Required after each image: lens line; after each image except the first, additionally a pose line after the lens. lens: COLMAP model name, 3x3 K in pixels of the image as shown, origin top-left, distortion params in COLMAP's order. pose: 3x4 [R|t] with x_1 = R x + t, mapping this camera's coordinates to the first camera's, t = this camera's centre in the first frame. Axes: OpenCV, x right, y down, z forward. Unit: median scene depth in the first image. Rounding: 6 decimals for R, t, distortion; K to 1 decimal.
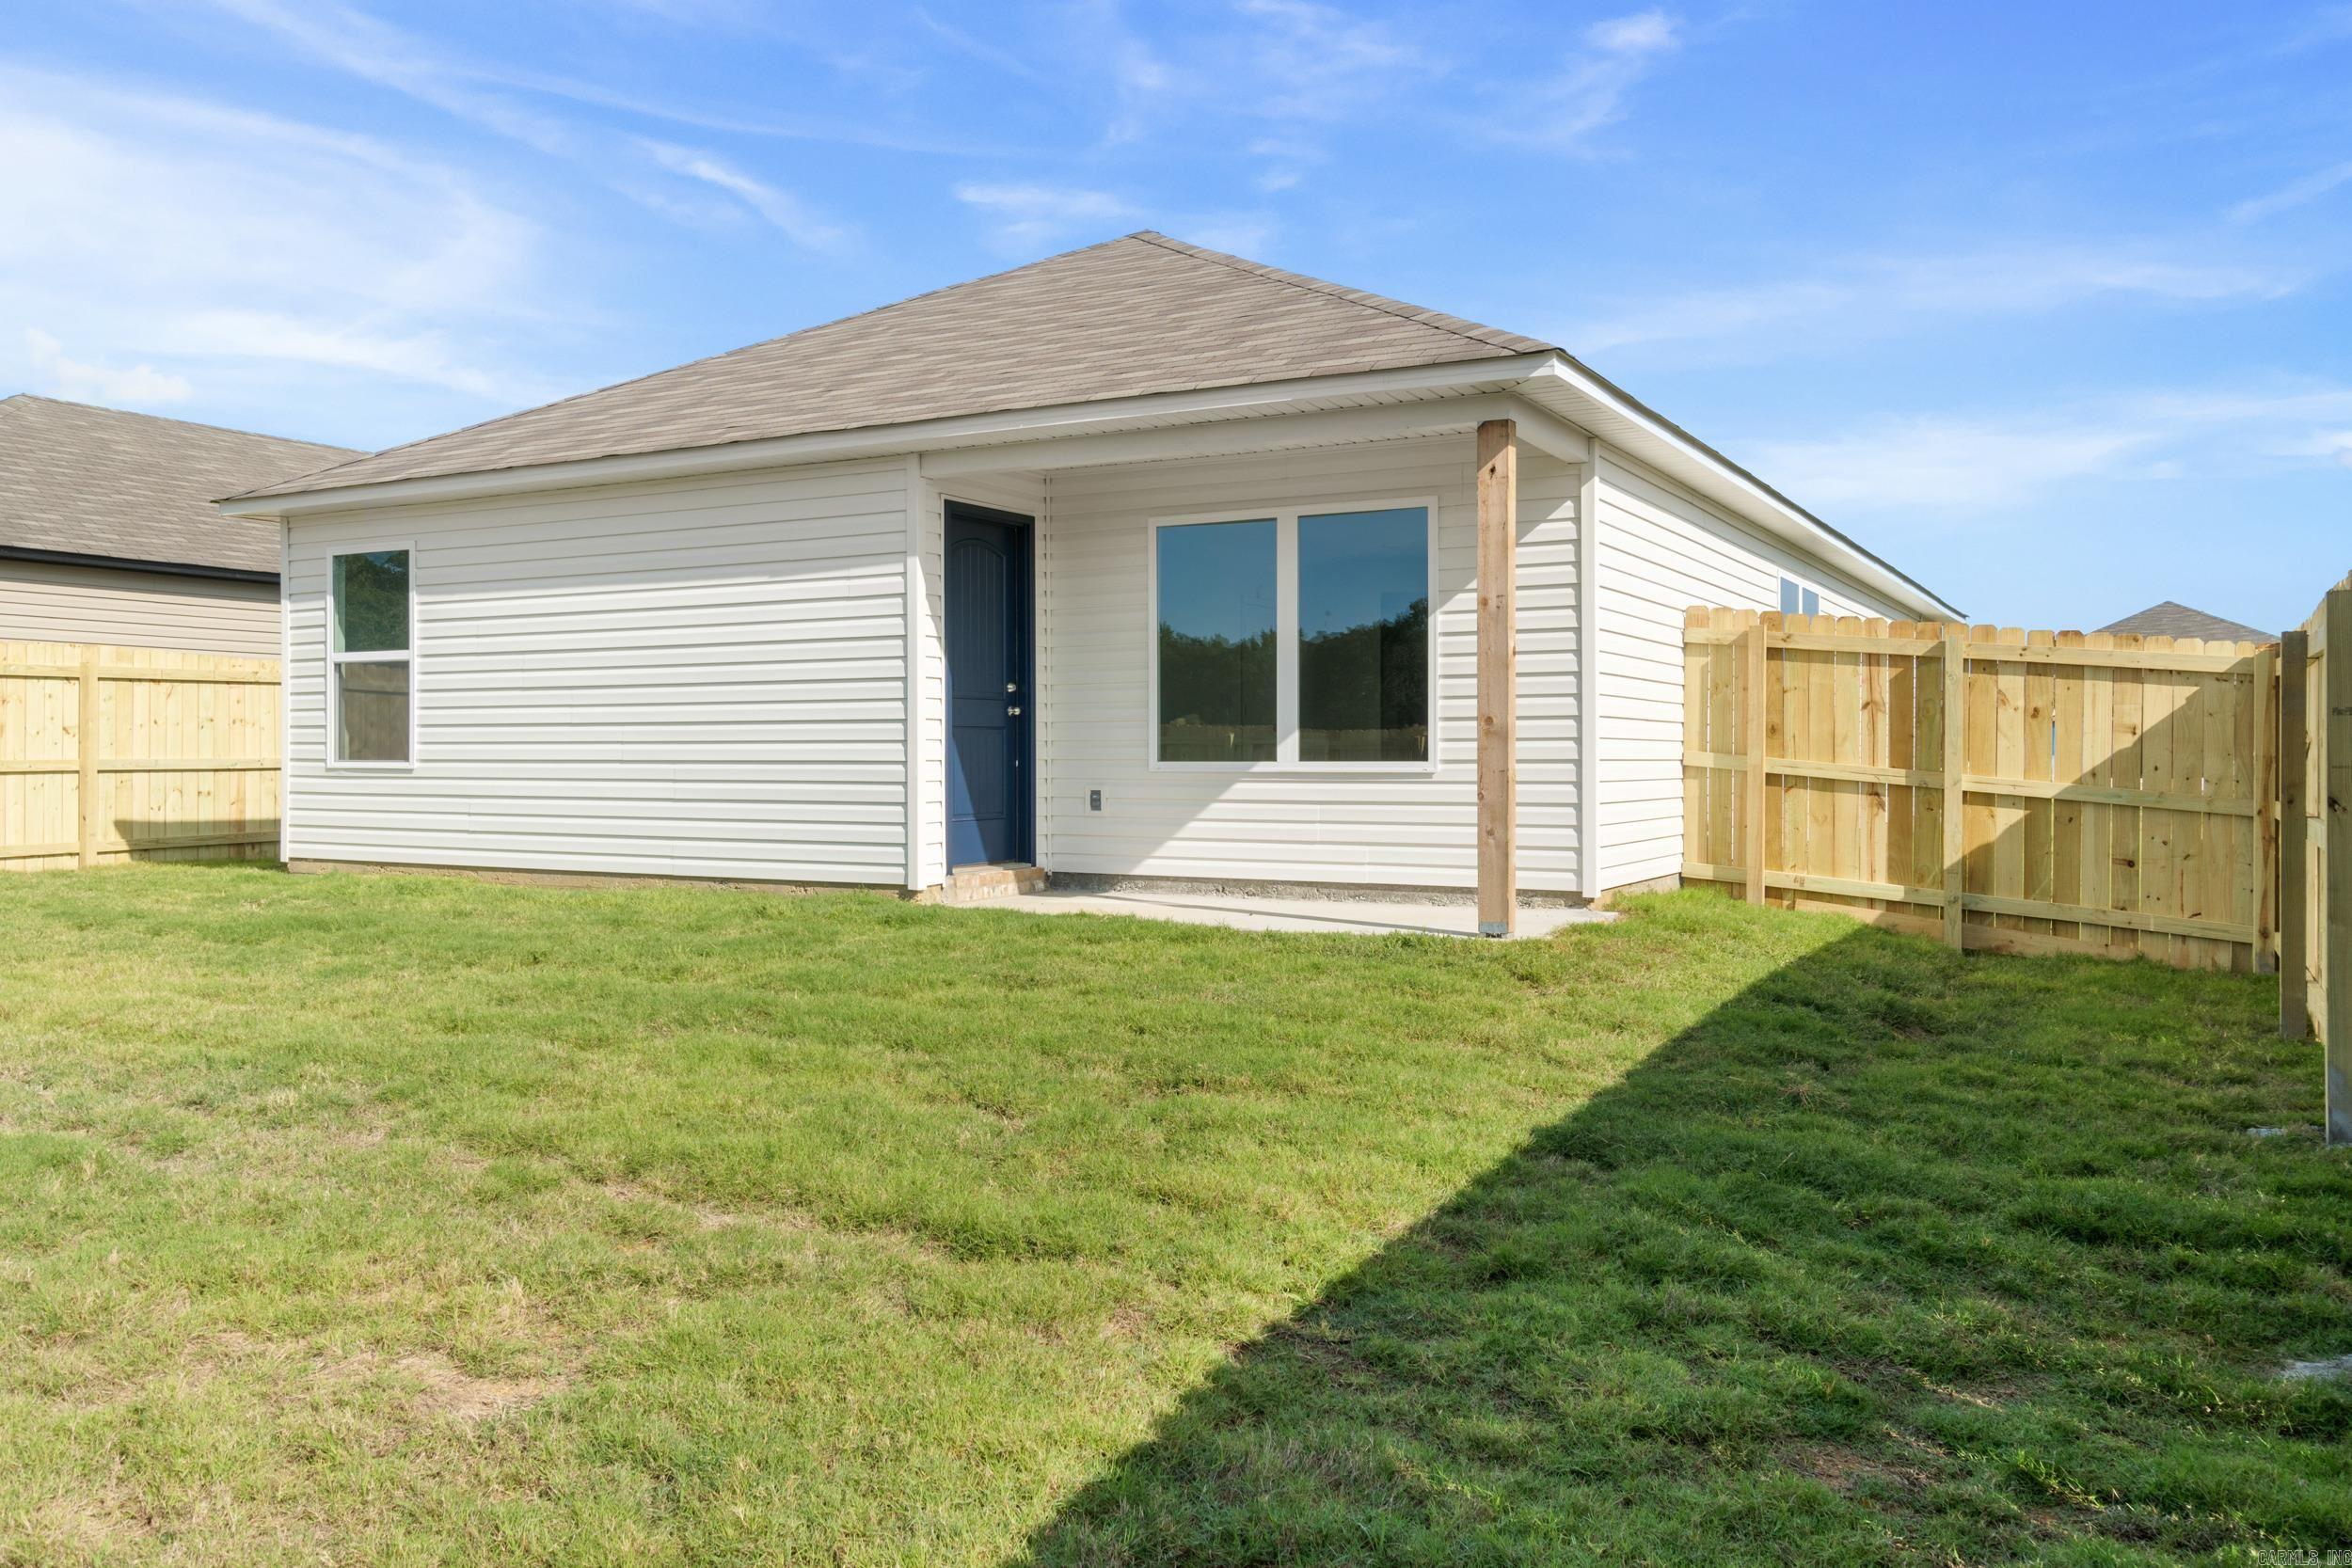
lens RADIAL K [[1801.9, 0, 1176.0], [0, 1801.9, 784.0], [0, 0, 1]] dist [0.002251, -0.000667]
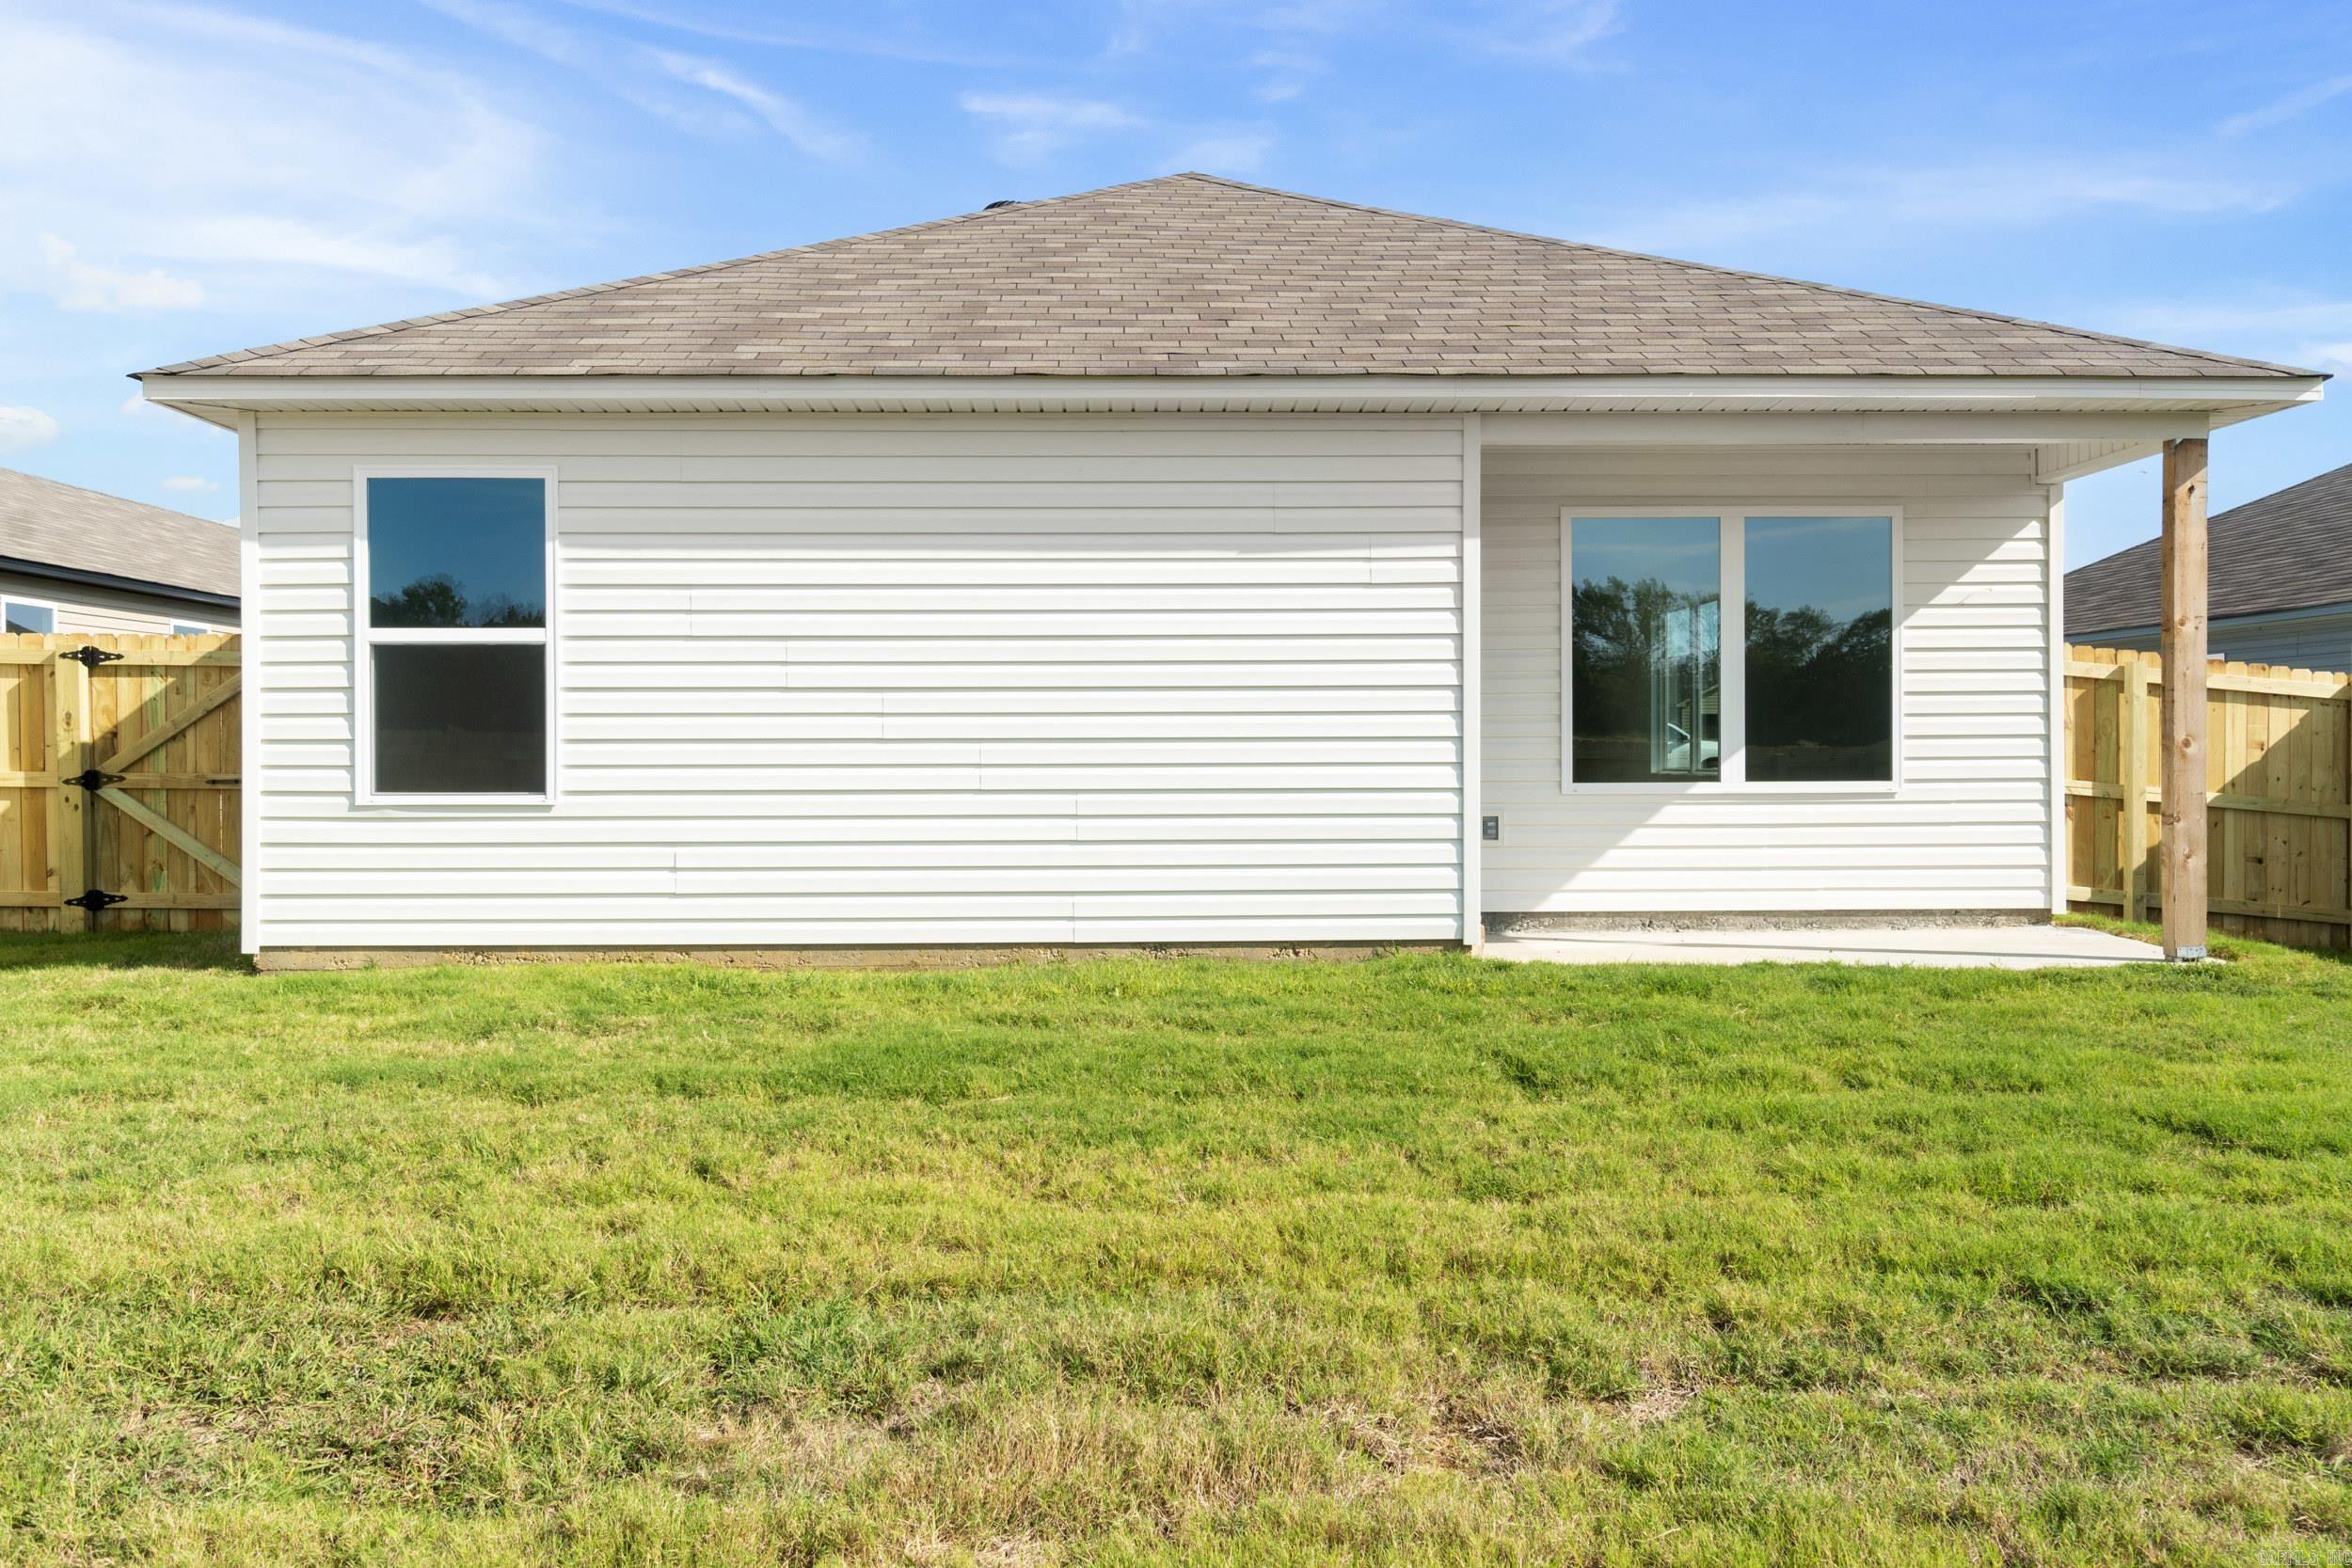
lens RADIAL K [[1801.9, 0, 1176.0], [0, 1801.9, 784.0], [0, 0, 1]] dist [0.002251, -0.000667]
pose [[0.859714, -0.013222, 0.510605, -0.652554], [0.012054, 0.999912, 0.005597, -0.019944], [-0.510634, 0.001343, 0.859797, 0.348514]]
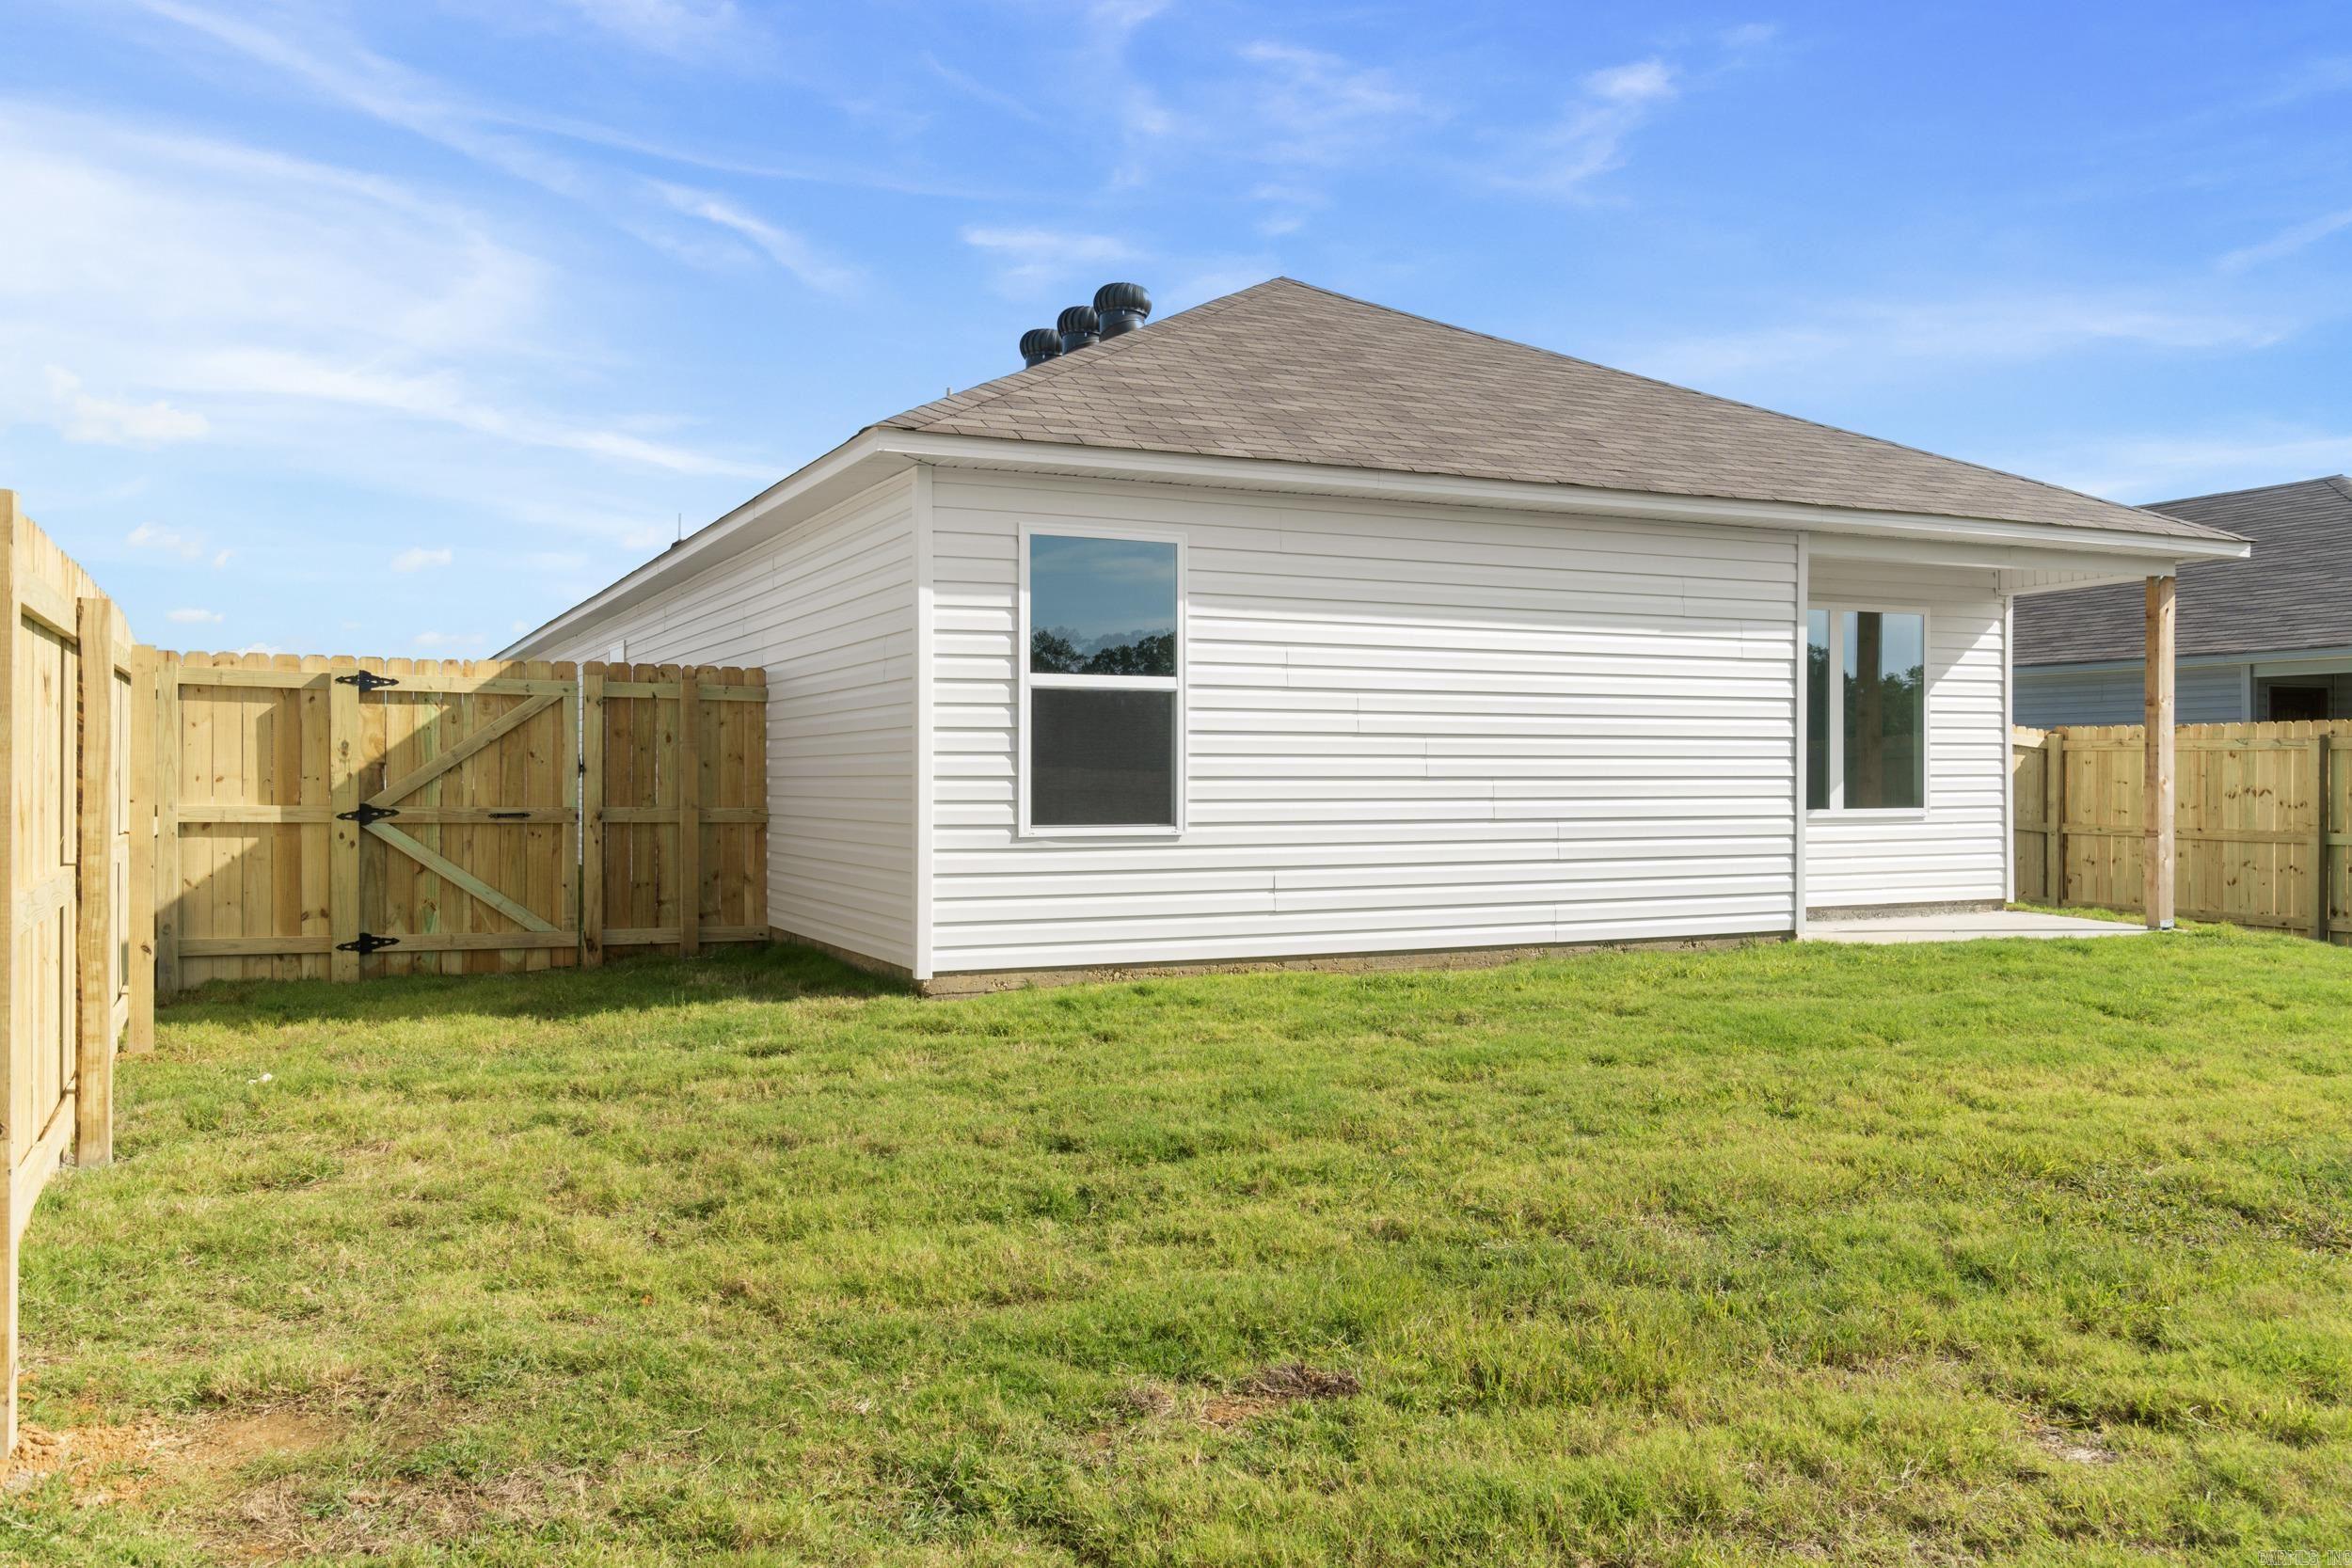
lens RADIAL K [[1801.9, 0, 1176.0], [0, 1801.9, 784.0], [0, 0, 1]] dist [0.002251, -0.000667]
pose [[0.579744, -0.005756, 0.814778, -1.195687], [0.012850, 0.999915, -0.002079, -0.032612], [-0.814697, 0.011675, 0.579769, 0.650114]]
